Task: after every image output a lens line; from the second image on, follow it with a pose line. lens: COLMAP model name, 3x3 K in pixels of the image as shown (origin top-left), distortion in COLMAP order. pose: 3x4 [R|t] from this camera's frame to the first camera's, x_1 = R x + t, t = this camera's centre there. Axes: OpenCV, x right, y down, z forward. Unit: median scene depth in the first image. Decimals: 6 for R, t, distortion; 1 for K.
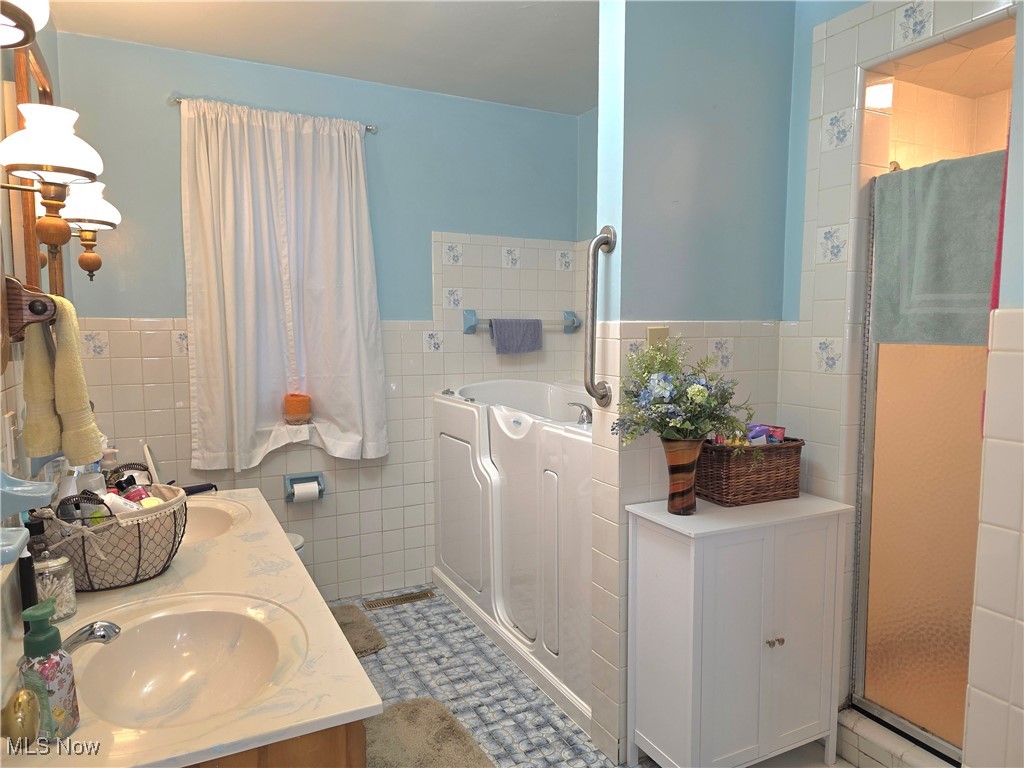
lens RADIAL K [[690.7, 0, 516.7], [0, 690.7, 382.1], [0, 0, 1]] dist [0.040877, -0.046455]
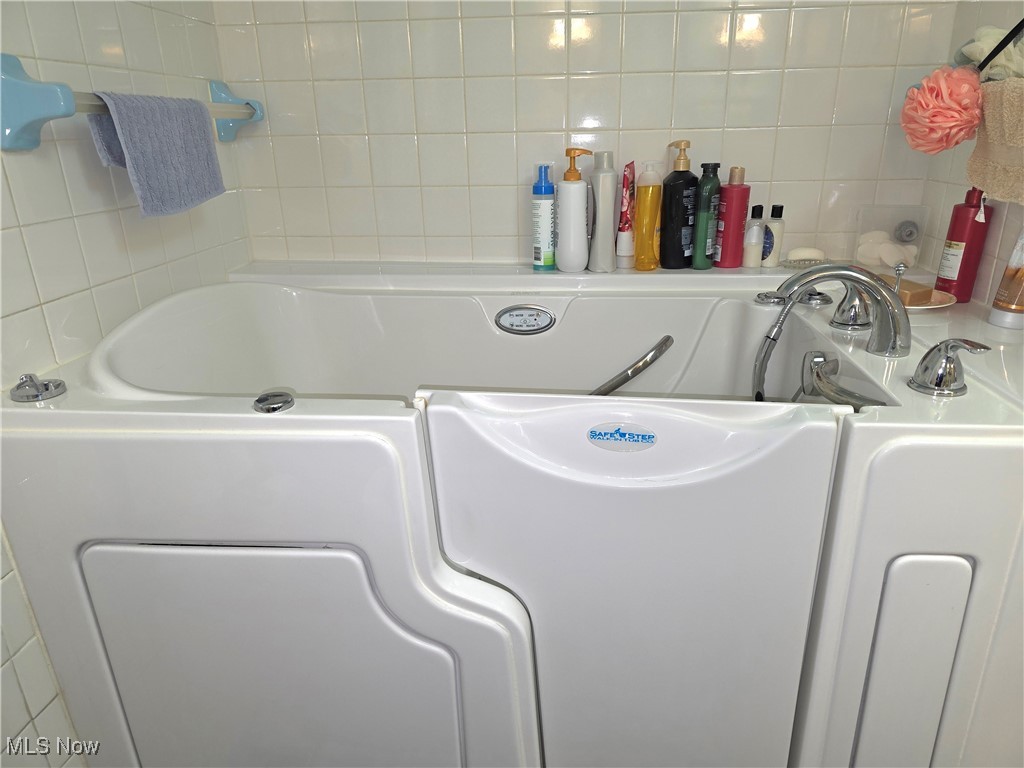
lens RADIAL K [[690.7, 0, 512.7], [0, 690.7, 388.9], [0, 0, 1]] dist [0.040877, -0.046455]
pose [[0.492450, -0.313580, 0.811887, -0.360619], [0.079993, 0.945197, 0.316550, -0.088142], [-0.866657, -0.090940, 0.490547, 1.145580]]
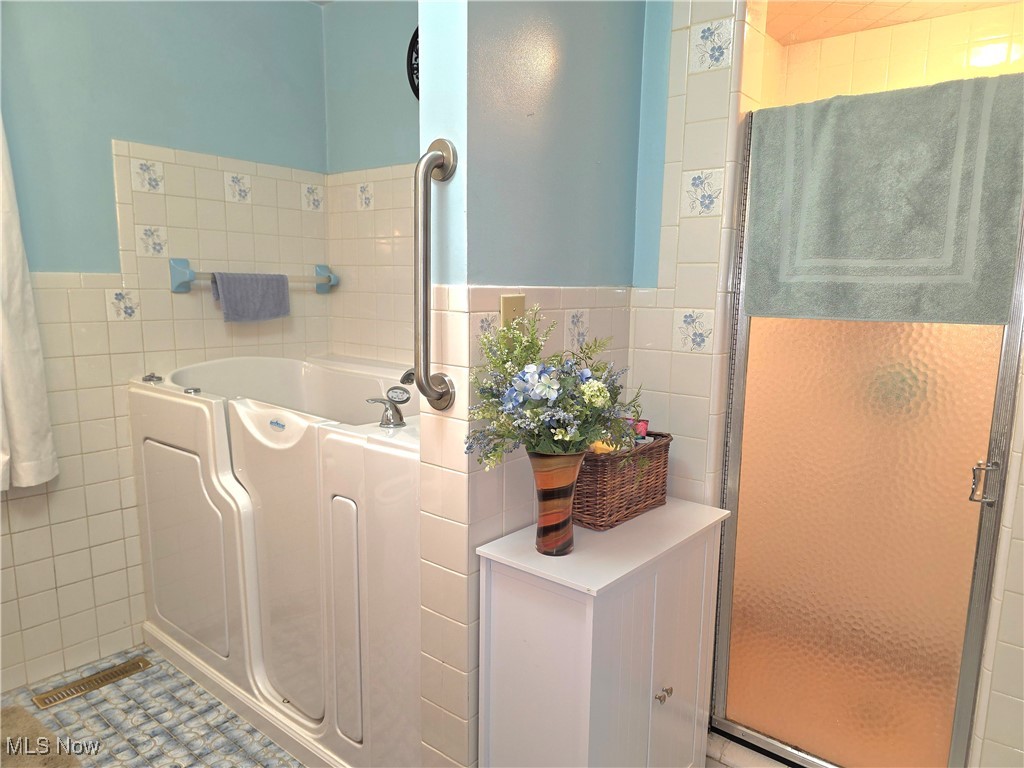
lens RADIAL K [[690.7, 0, 522.0], [0, 690.7, 393.7], [0, 0, 1]] dist [0.040877, -0.046455]
pose [[0.910766, -0.049008, 0.410005, -0.078144], [0.015847, 0.996349, 0.083893, -0.035727], [-0.412620, -0.069910, 0.908217, 0.329816]]
